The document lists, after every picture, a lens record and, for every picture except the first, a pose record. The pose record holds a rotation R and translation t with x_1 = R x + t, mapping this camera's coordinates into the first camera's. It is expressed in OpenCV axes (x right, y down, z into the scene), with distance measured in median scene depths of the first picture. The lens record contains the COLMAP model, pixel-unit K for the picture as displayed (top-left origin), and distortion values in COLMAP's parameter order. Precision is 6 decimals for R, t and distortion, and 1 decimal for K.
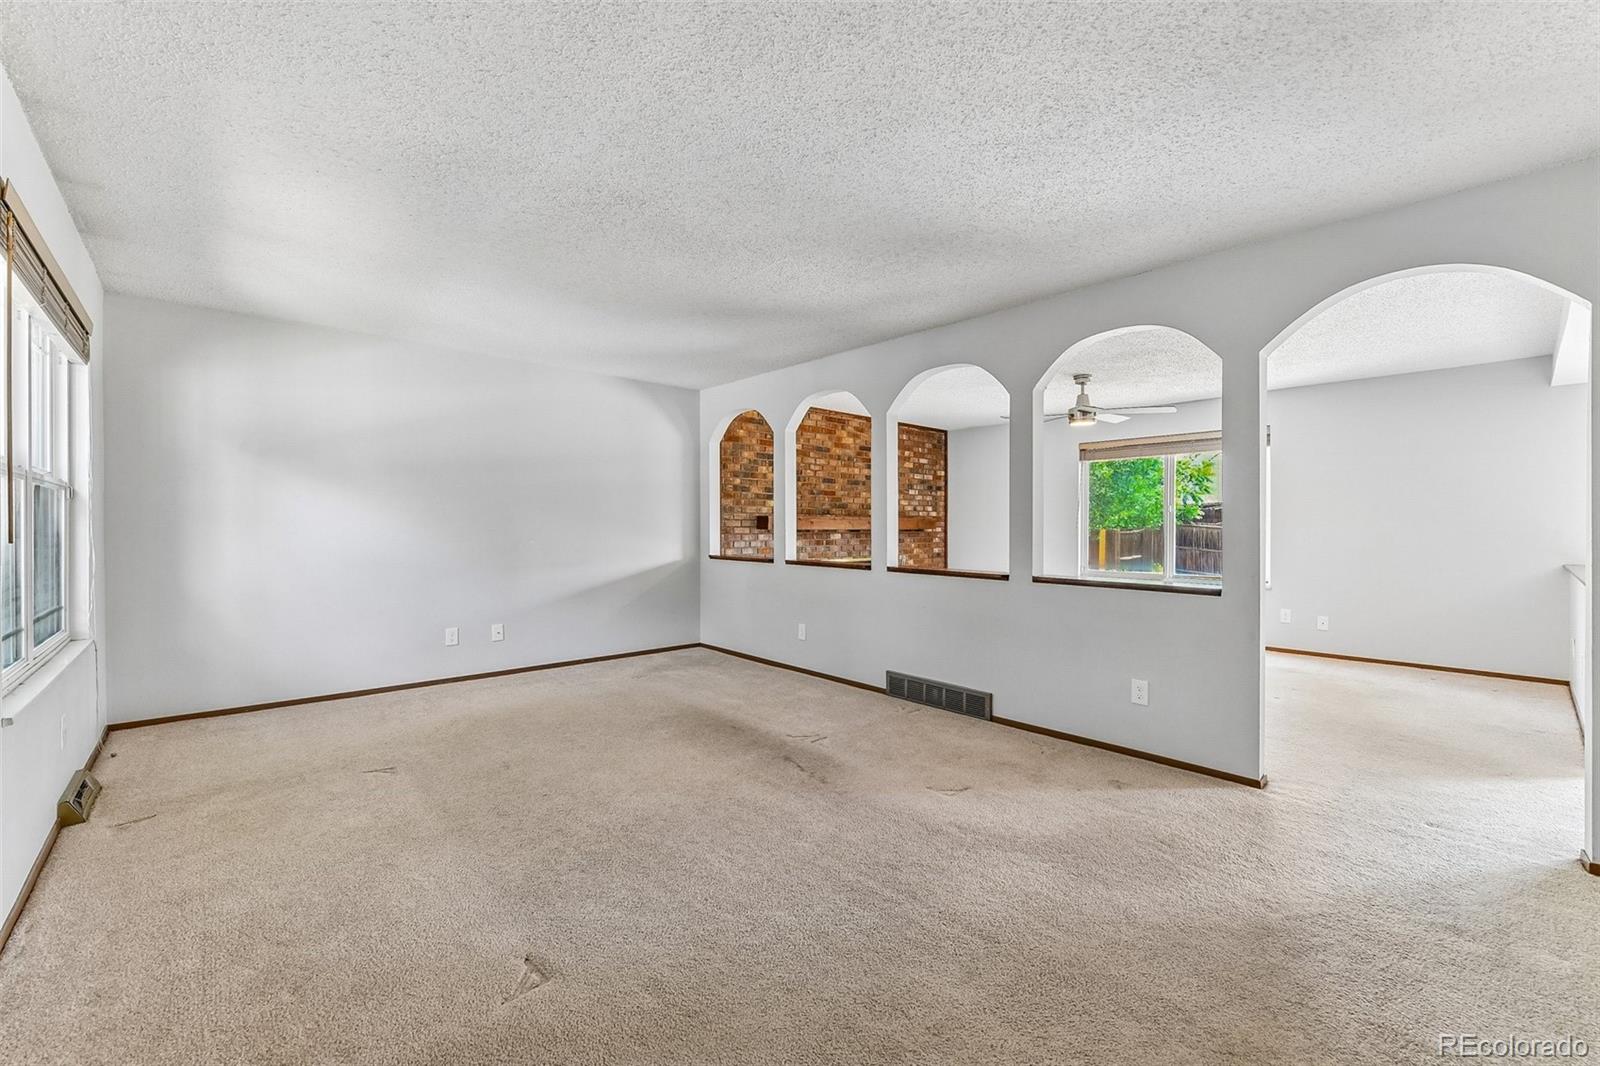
lens RADIAL K [[661.1, 0, 807.7], [0, 661.1, 531.0], [0, 0, 1]] dist [0.000046, -0.000188]
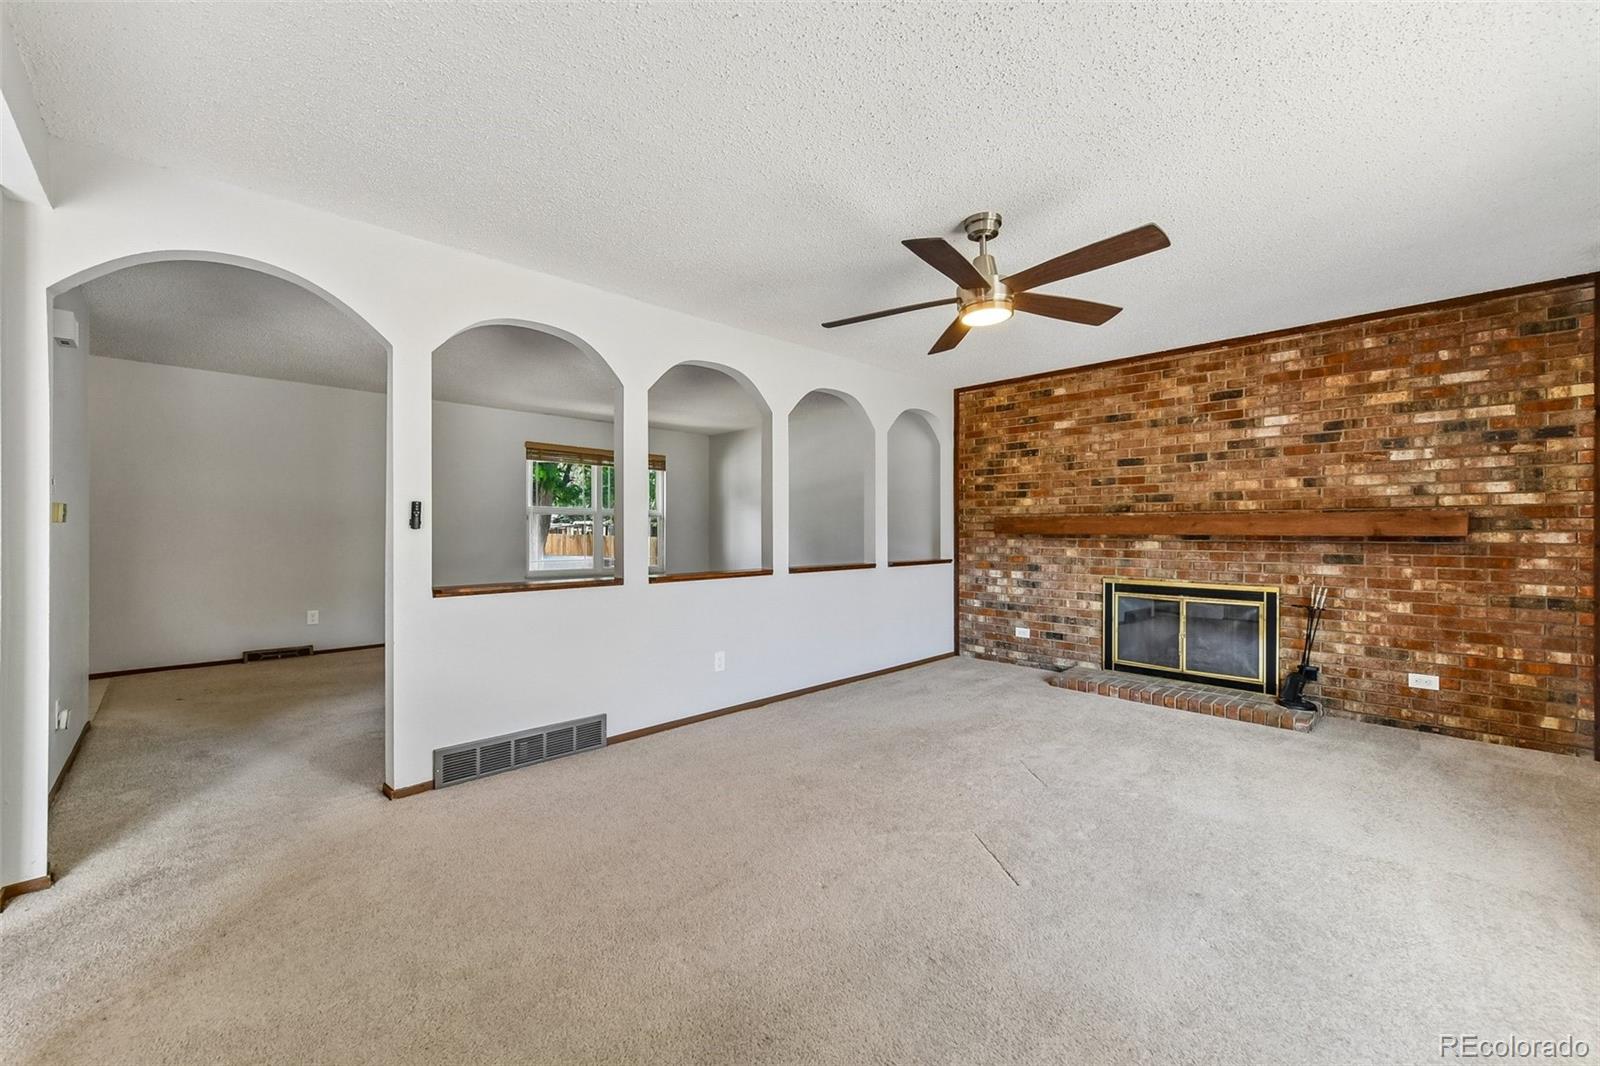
lens RADIAL K [[628.3, 0, 805.5], [0, 628.3, 533.2], [0, 0, 1]] dist [-0.001200, -0.000248]
pose [[0.022512, 0.004439, -0.999737, 0.652842], [-0.007439, 0.999963, 0.004272, -0.003745], [0.999719, 0.007341, 0.022544, 0.644605]]
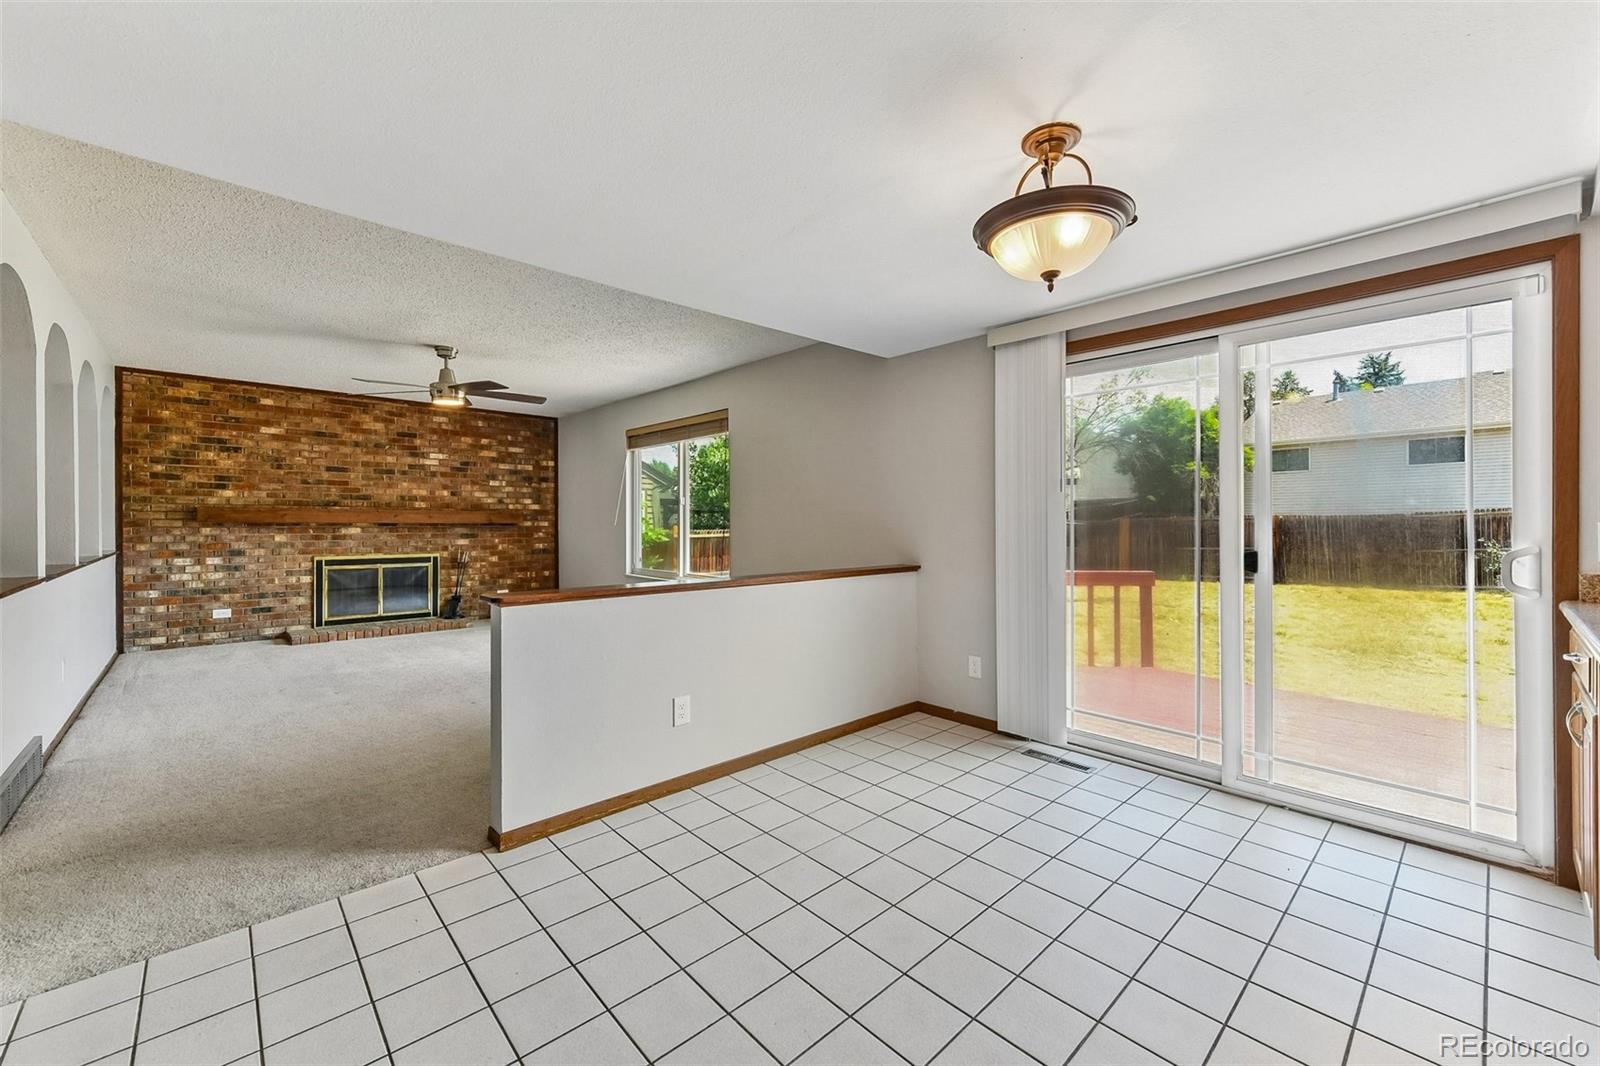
lens RADIAL K [[636.4, 0, 819.8], [0, 636.4, 527.1], [0, 0, 1]] dist [-0.001457, -0.000586]
pose [[0.999889, 0.003735, 0.014437, 0.672265], [-0.003759, 0.999992, 0.001600, -0.000429], [-0.014431, -0.001654, 0.999894, 0.113826]]
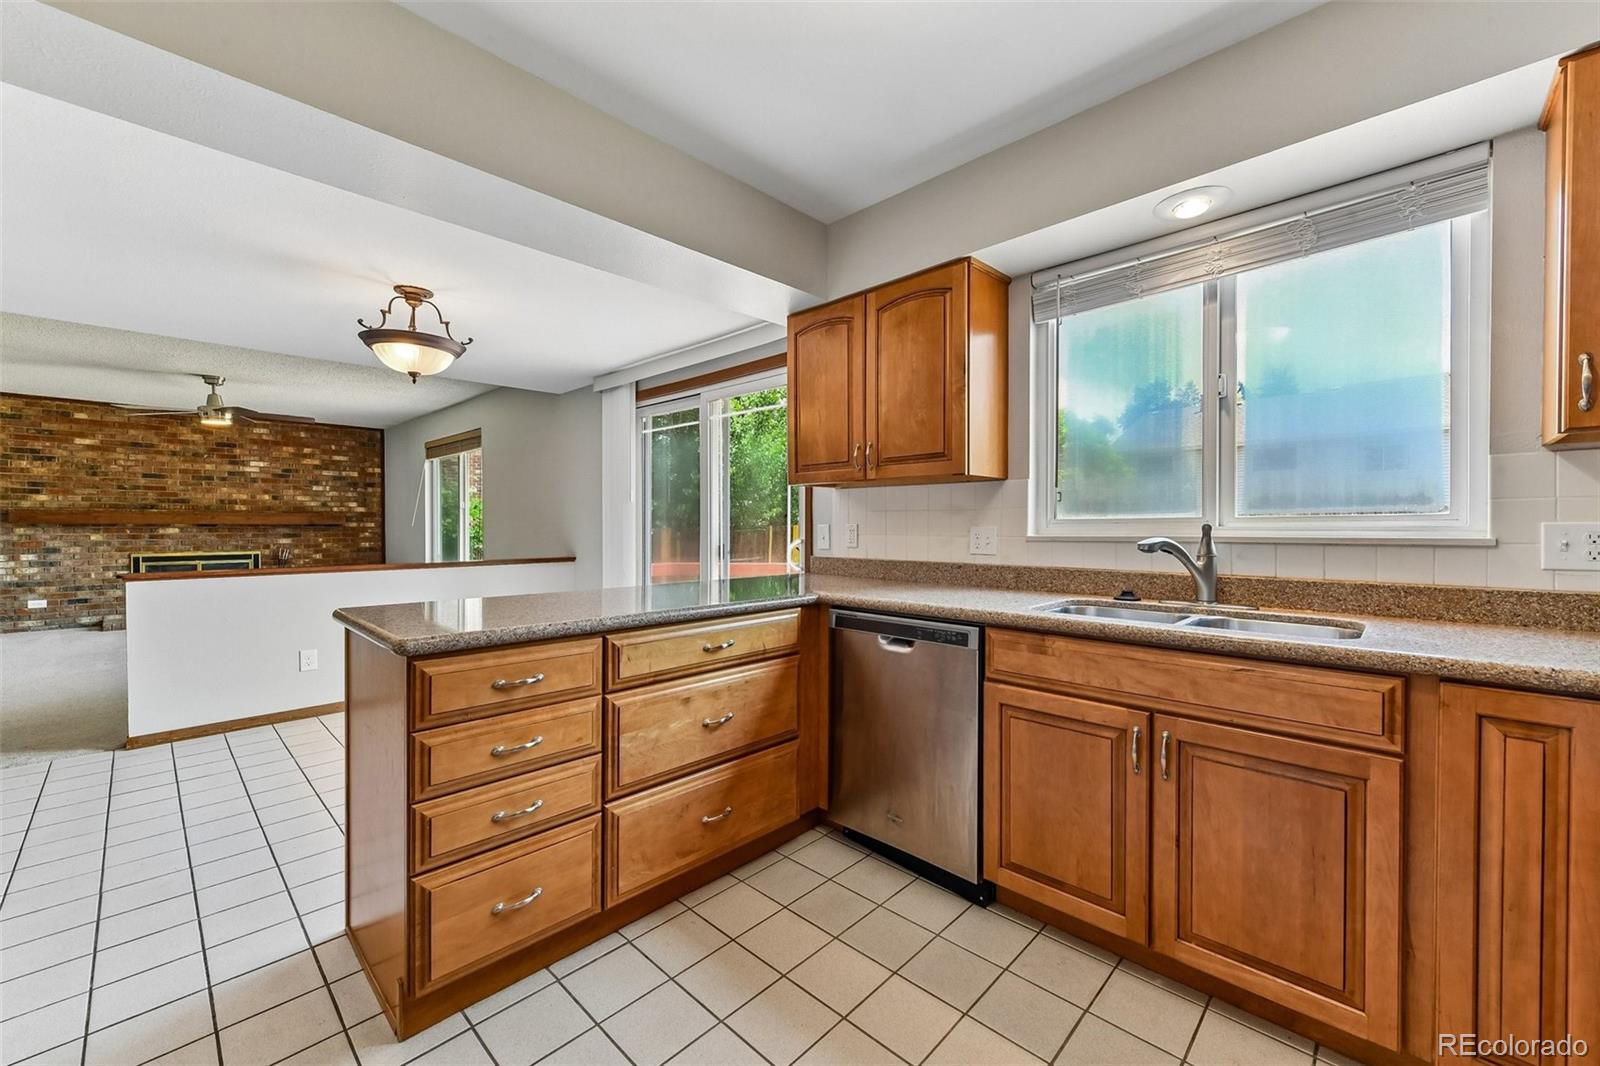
lens RADIAL K [[633.5, 0, 815.9], [0, 633.5, 535.0], [0, 0, 1]] dist [-0.001715, 0.000056]
pose [[0.997270, 0.003314, 0.073768, 0.961926], [-0.004226, 0.999917, 0.012210, -0.001249], [-0.073721, -0.012488, 0.997201, -0.047665]]
